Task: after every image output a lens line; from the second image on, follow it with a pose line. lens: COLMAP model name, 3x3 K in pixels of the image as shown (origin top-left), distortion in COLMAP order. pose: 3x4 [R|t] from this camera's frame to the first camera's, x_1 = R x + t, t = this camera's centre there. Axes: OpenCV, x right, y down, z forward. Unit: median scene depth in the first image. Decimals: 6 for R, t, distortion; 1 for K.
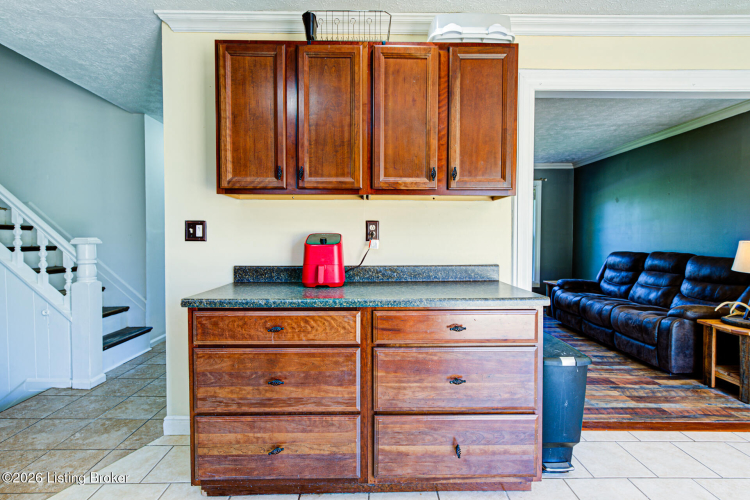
lens RADIAL K [[359.0, 0, 375.0], [0, 359.0, 250.0], [0, 0, 1]] dist [-0.000656, 0.000002]
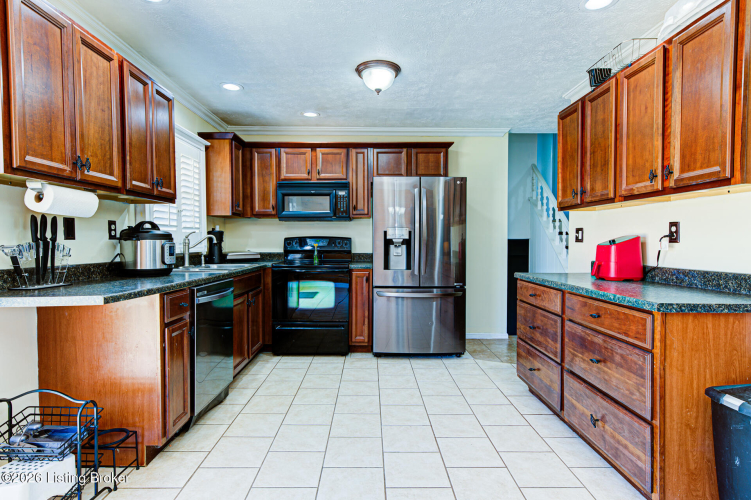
lens RADIAL K [[407.2, 0, 375.5], [0, 407.2, 250.0], [0, 0, 1]] dist [0.000246, 0.000089]
pose [[-0.003720, 0.021835, -0.999755, 1.193746], [-0.030914, 0.999281, 0.021940, -0.004516], [0.999515, 0.030988, -0.003043, 0.208095]]
